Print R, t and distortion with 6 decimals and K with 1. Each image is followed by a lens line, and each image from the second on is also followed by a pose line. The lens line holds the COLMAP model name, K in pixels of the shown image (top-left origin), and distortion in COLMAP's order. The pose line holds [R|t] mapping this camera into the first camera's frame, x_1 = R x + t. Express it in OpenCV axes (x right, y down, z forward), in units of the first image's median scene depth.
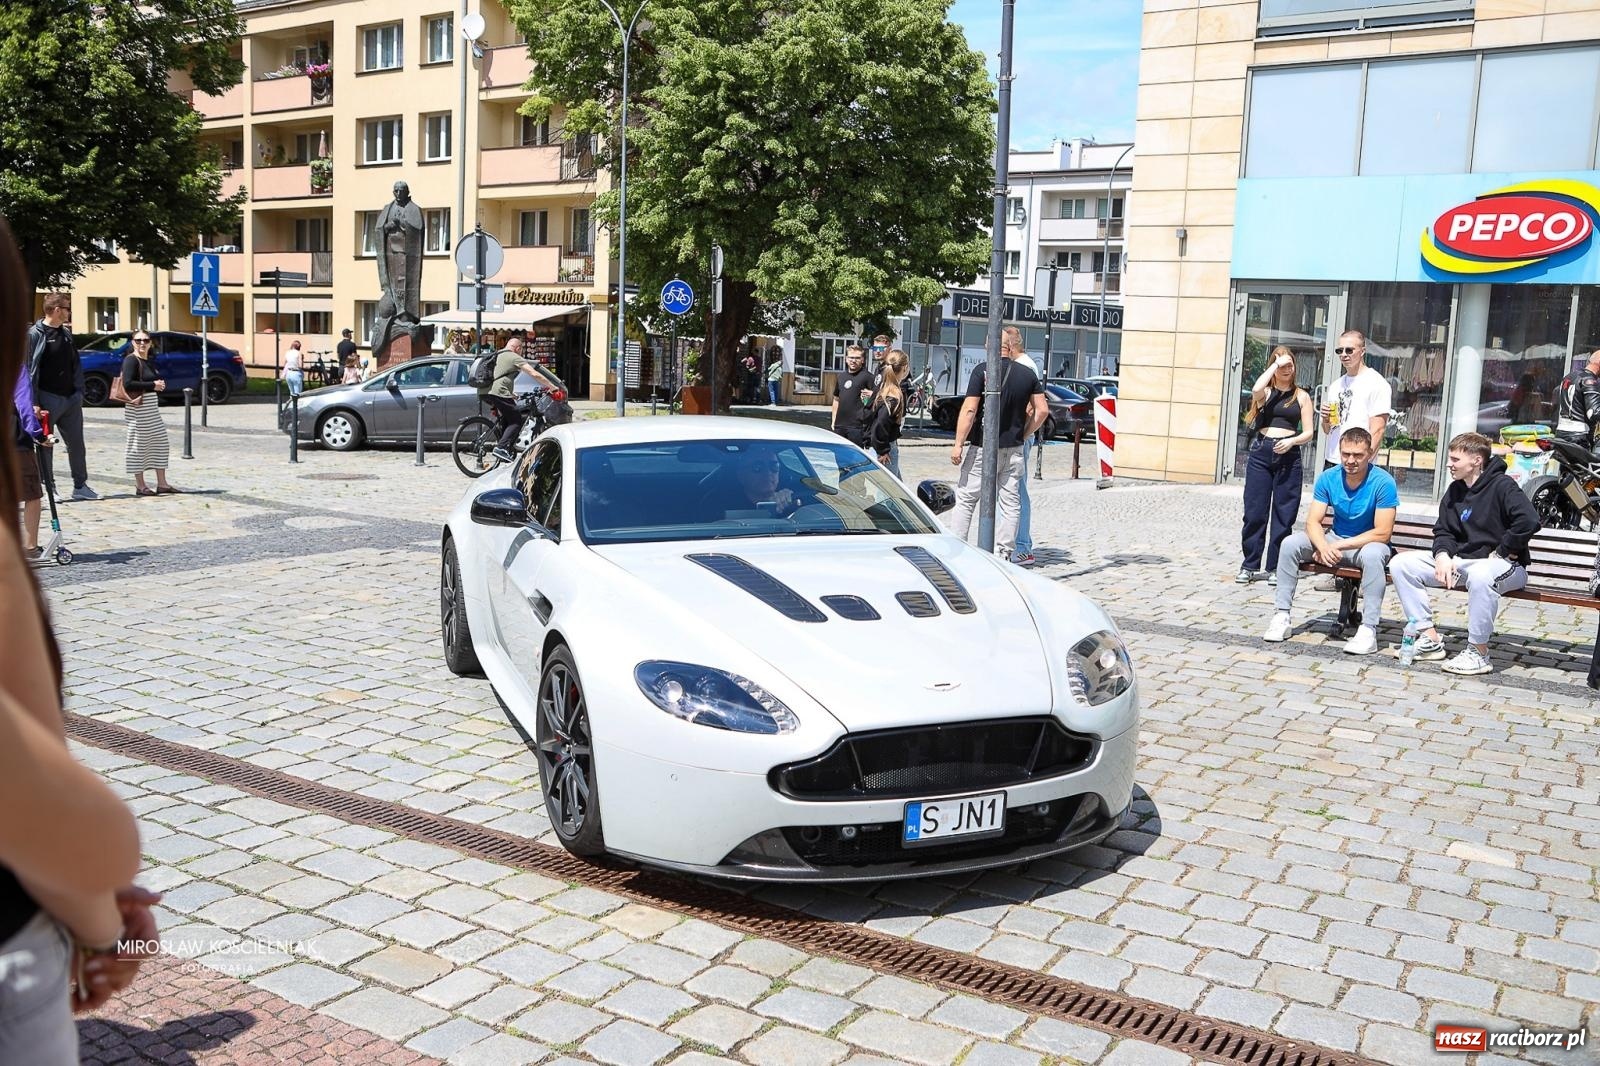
lens RADIAL K [[1423.5, 0, 817.0], [0, 1423.5, 533.0], [0, 0, 1]] dist [-0.057639, 0.088039]
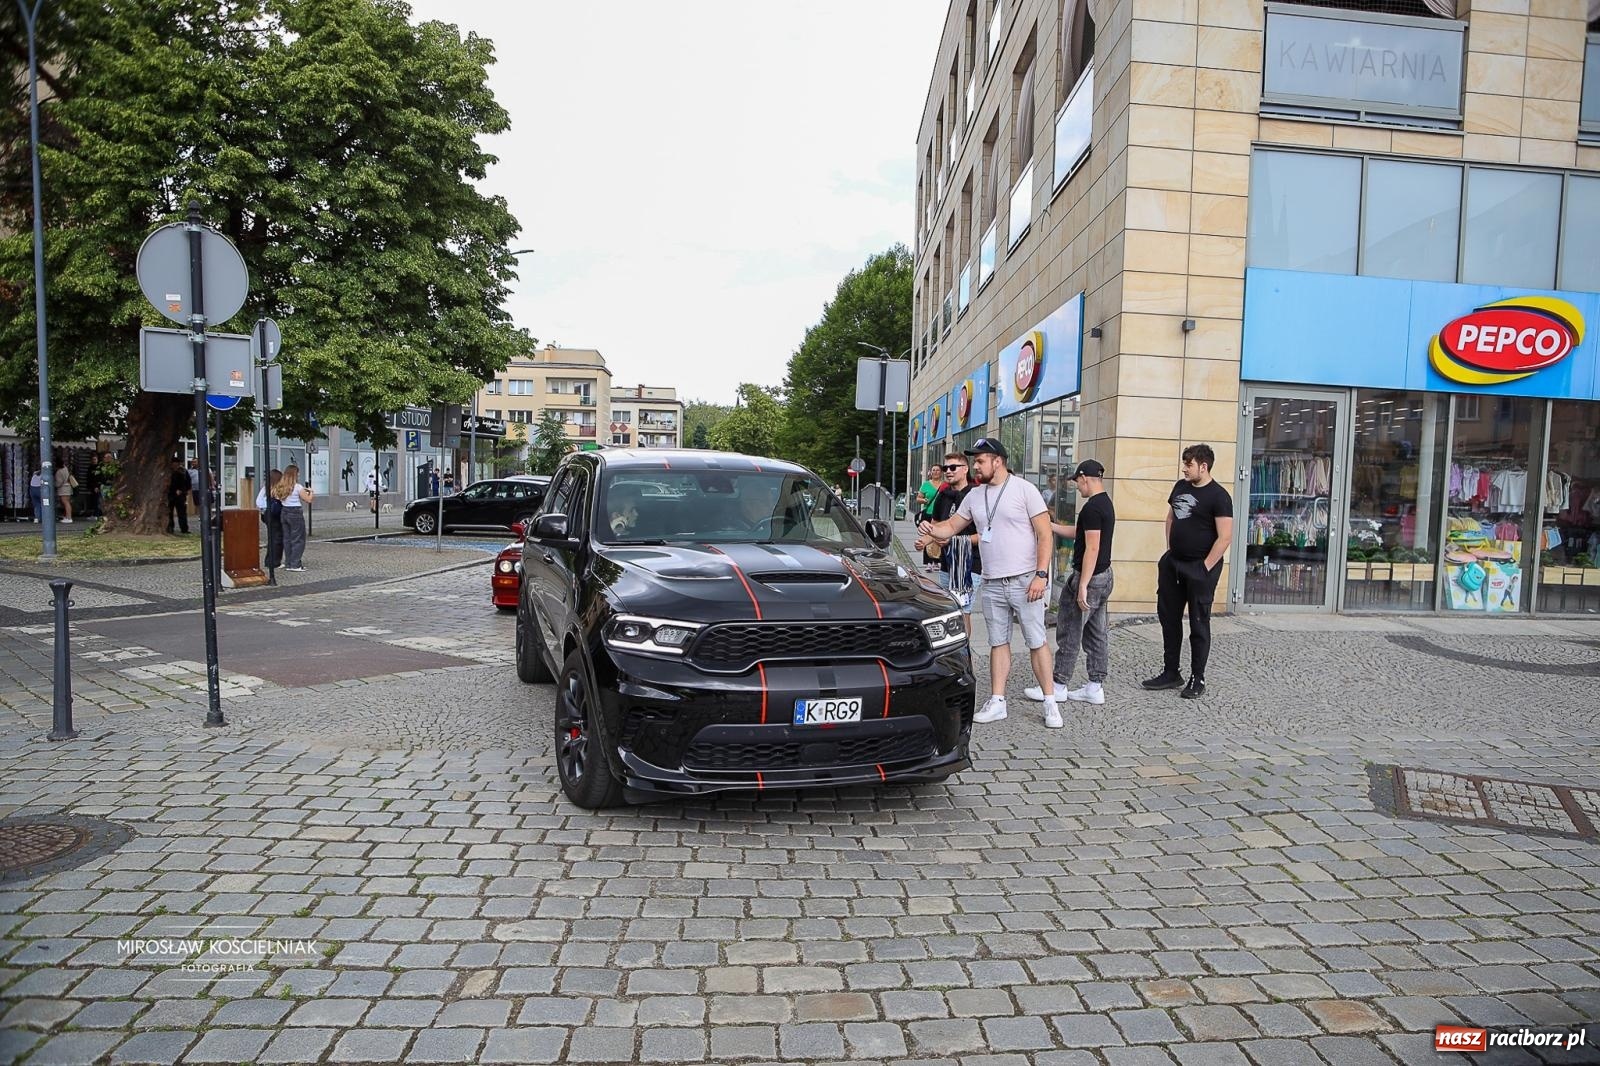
lens RADIAL K [[1105.5, 0, 822.6], [0, 1105.5, 555.8], [0, 0, 1]] dist [-0.105847, 0.072139]
pose [[0.768210, -0.065456, 0.636842, -0.193970], [0.082918, 0.996553, 0.002405, -0.053829], [-0.634805, 0.050959, 0.770990, 0.371485]]
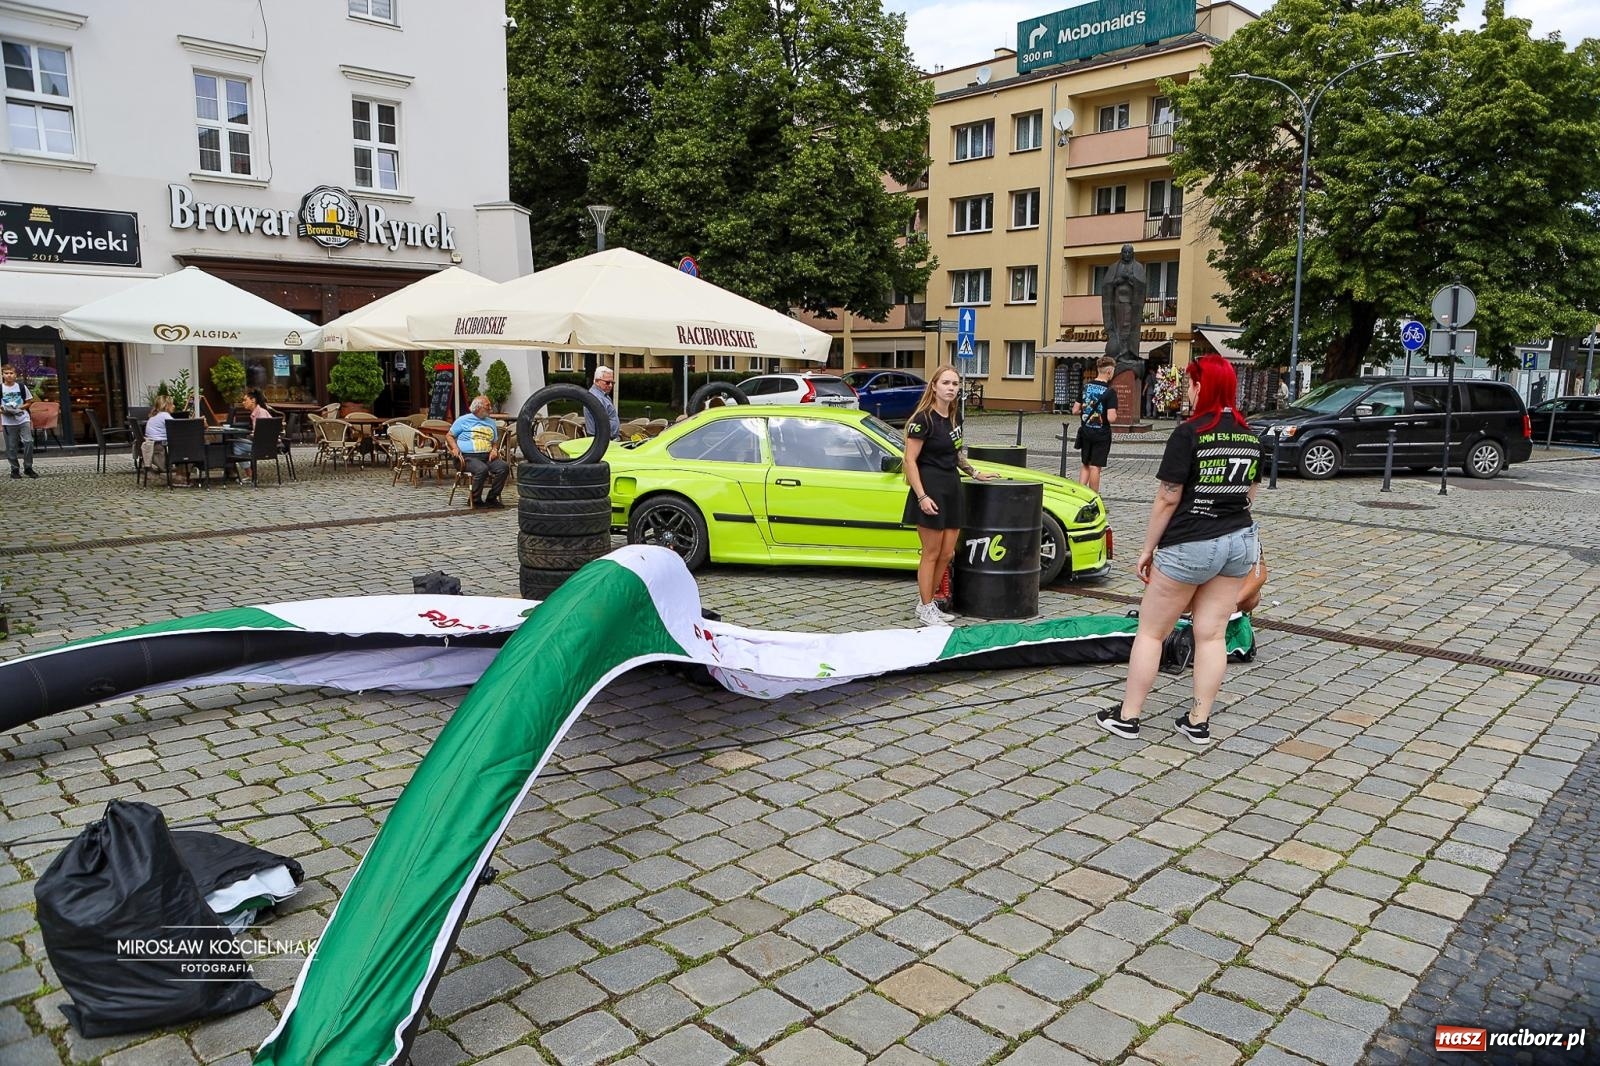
lens RADIAL K [[1080.8, 0, 804.5], [0, 1080.8, 545.8], [0, 0, 1]] dist [-0.054532, 0.021214]
pose [[0.968728, 0.014835, -0.247682, -0.330791], [-0.006413, 0.999375, 0.034775, -0.018176], [0.248043, -0.032099, 0.968217, 0.022799]]
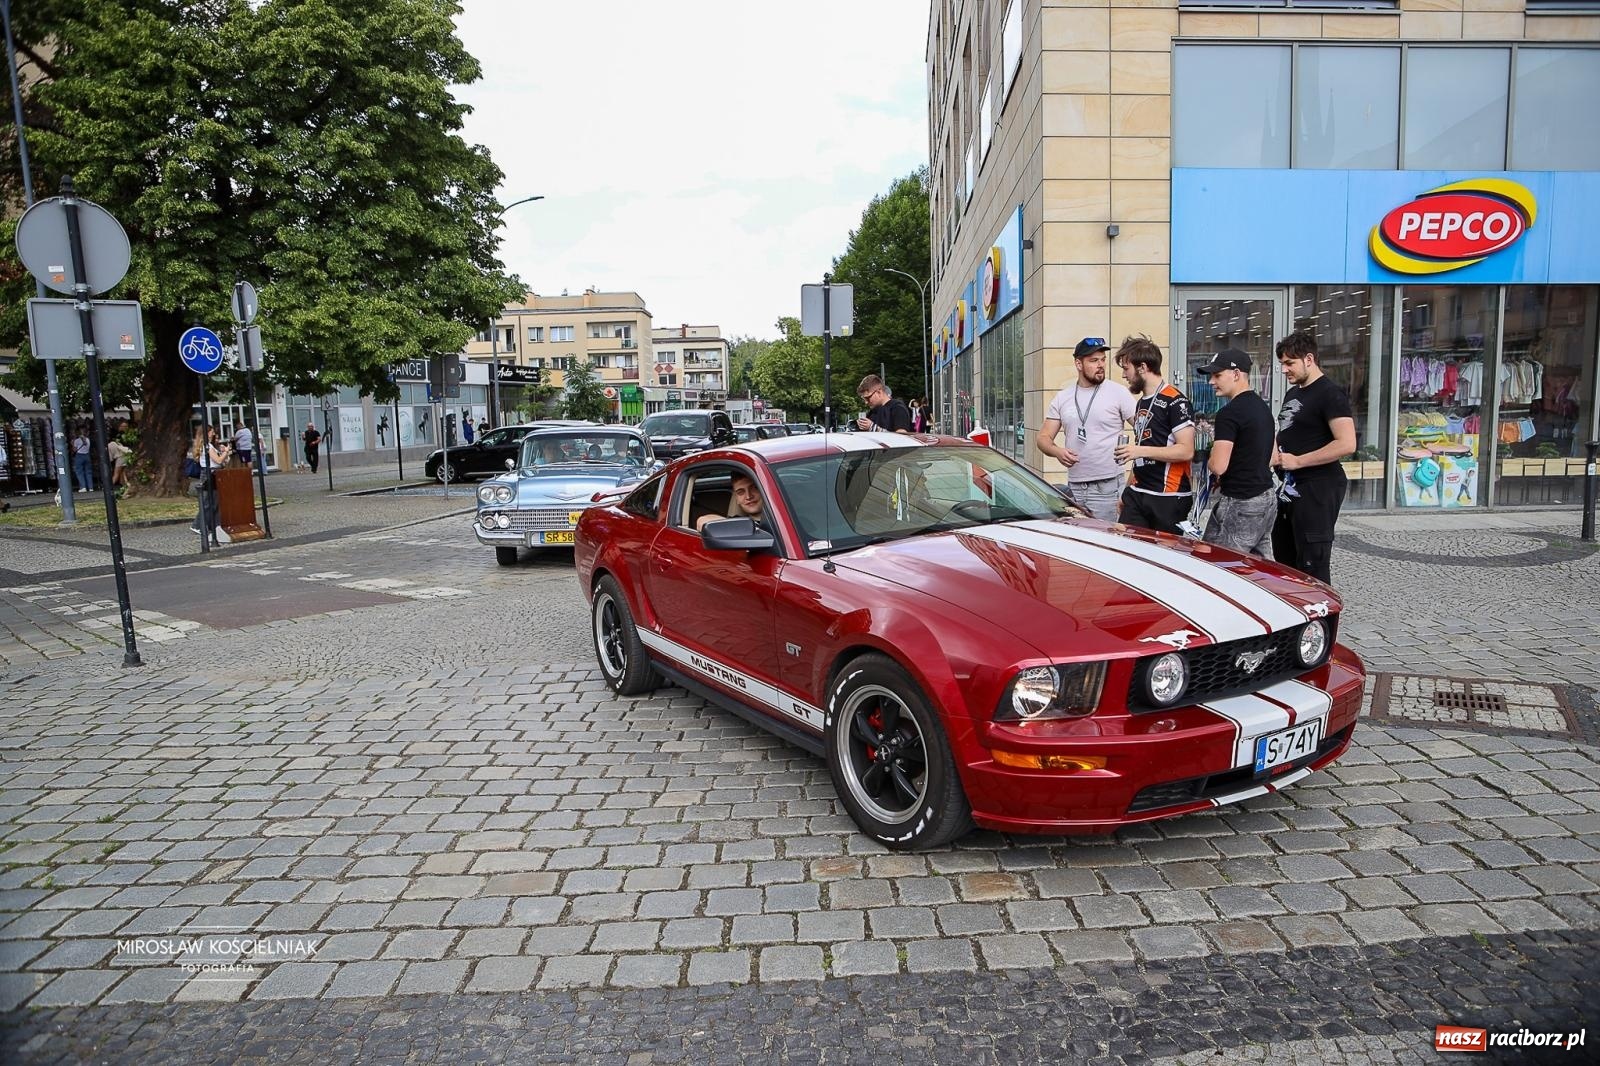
lens RADIAL K [[1105.5, 0, 817.4], [0, 1105.5, 548.6], [0, 0, 1]] dist [-0.105847, 0.072139]
pose [[0.800332, -0.136247, 0.583871, -0.164470], [0.131846, 0.989994, 0.050290, -0.046443], [-0.584881, 0.036733, 0.810287, 0.338942]]
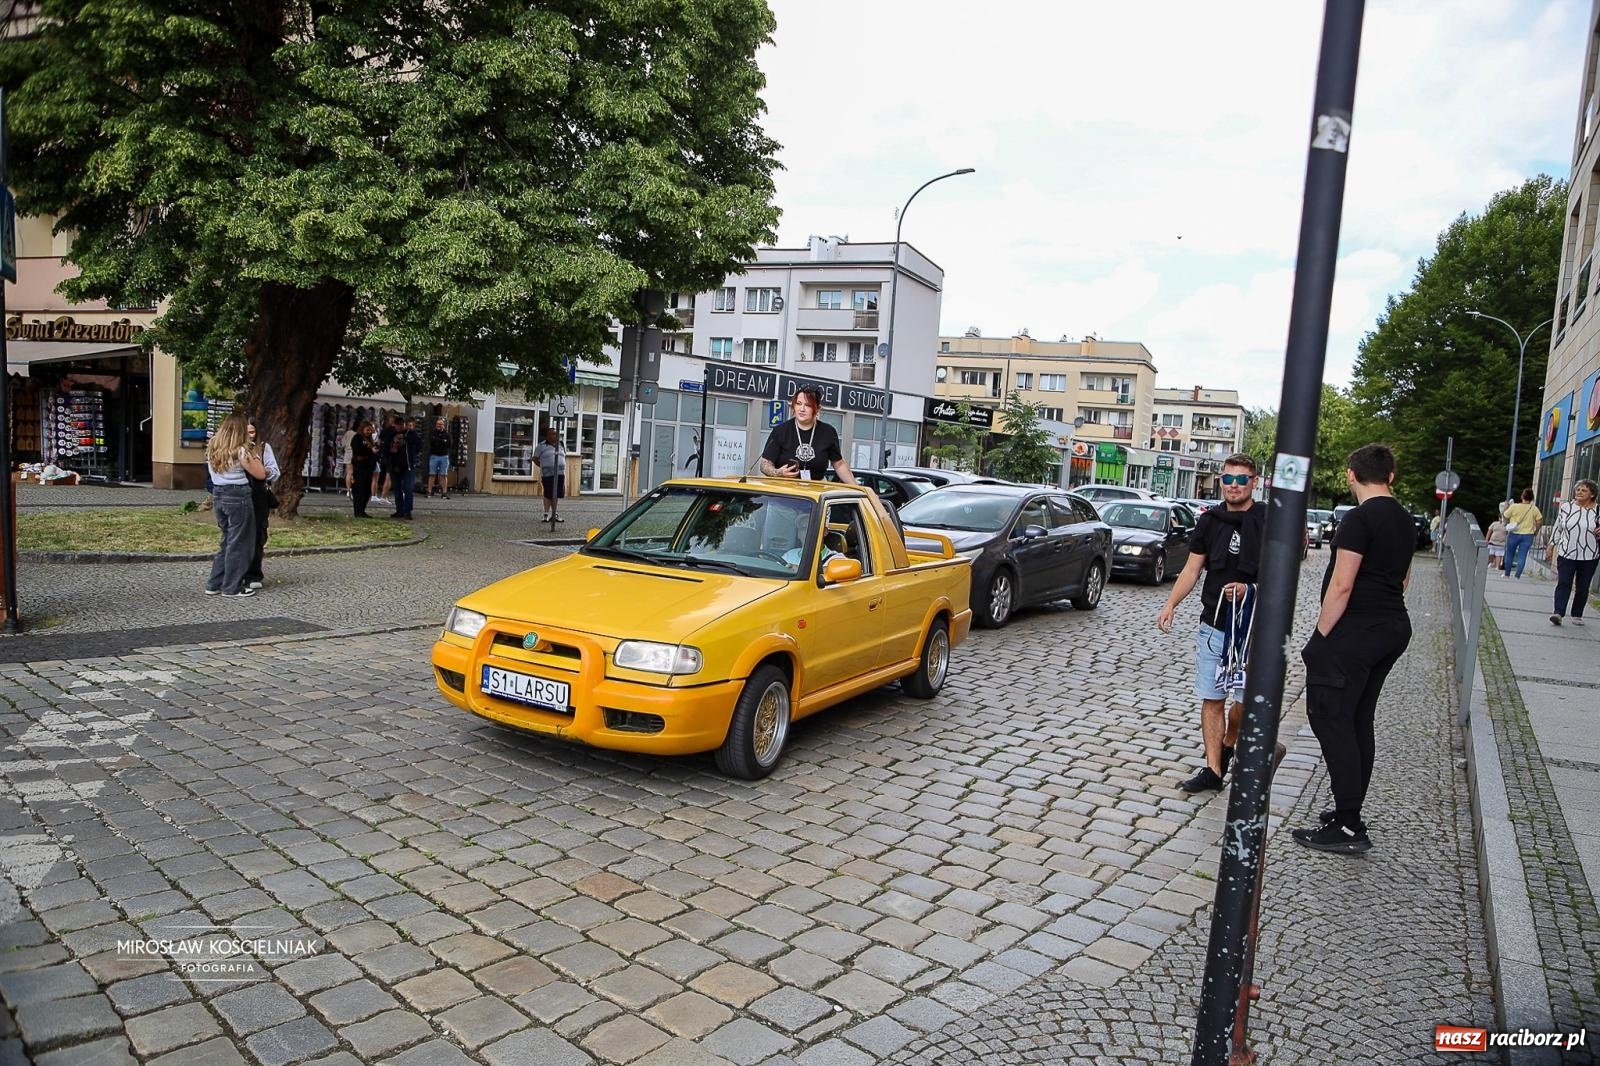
lens RADIAL K [[1105.5, 0, 809.9], [0, 1105.5, 565.5], [0, 0, 1]] dist [-0.105847, 0.072139]
pose [[0.983531, 0.009683, 0.180479, 0.075345], [-0.006997, 0.999855, -0.015517, -0.073636], [-0.180603, 0.013999, 0.983456, 0.651034]]
